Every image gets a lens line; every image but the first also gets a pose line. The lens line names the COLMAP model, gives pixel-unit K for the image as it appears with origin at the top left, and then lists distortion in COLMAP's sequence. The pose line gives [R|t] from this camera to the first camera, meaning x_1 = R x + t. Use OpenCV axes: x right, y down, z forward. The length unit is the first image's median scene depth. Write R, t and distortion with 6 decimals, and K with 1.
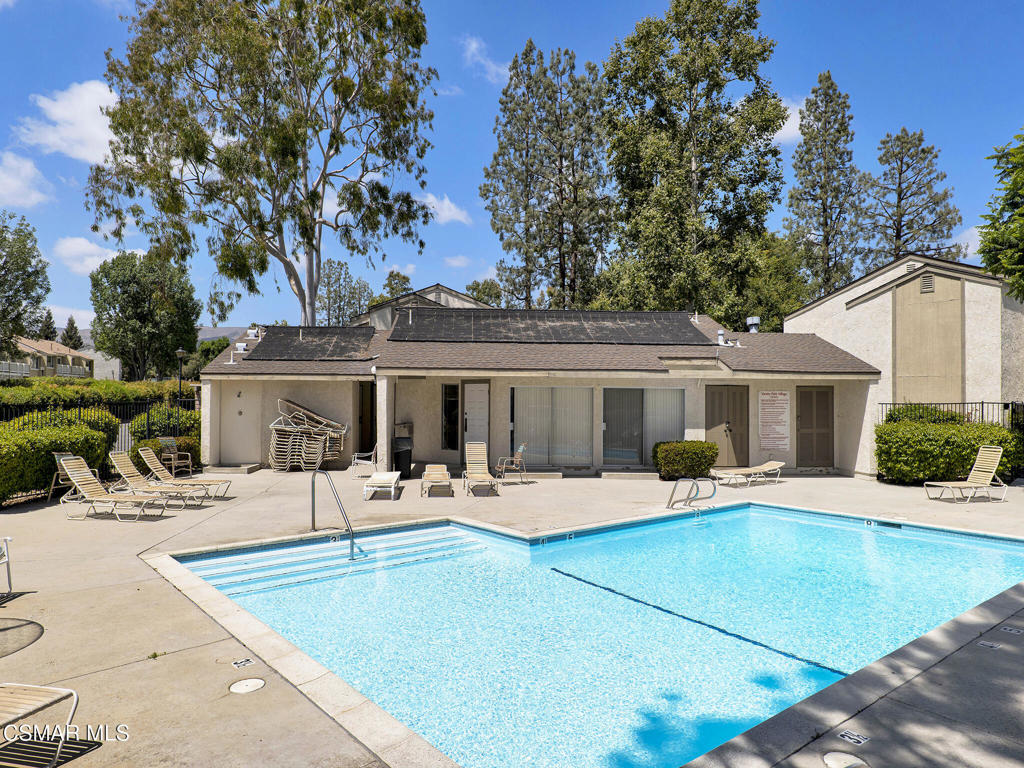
lens RADIAL K [[701.6, 0, 512.0], [0, 701.6, 384.0], [0, 0, 1]] dist [0.002947, 0.000048]
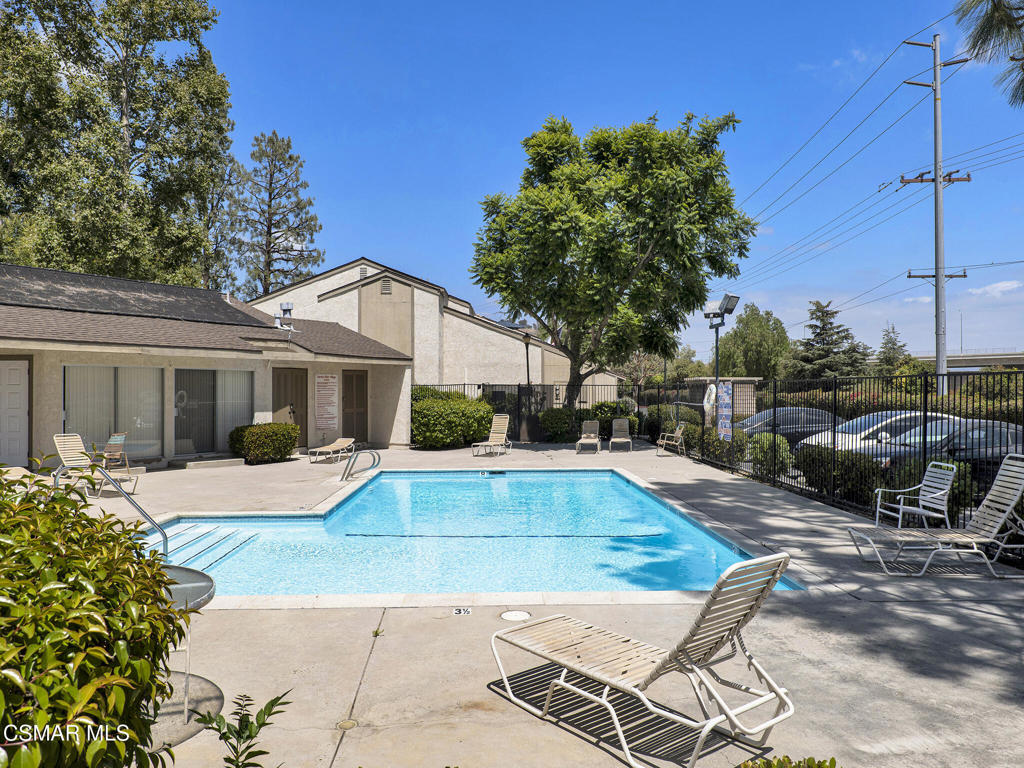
lens RADIAL K [[751.3, 0, 512.0], [0, 751.3, 384.0], [0, 0, 1]] dist [0.039867, 0.001065]
pose [[0.599706, -0.000510, 0.800220, -0.377538], [-0.006824, 0.999960, 0.005752, 0.016496], [-0.800191, -0.008910, 0.599679, 0.083890]]
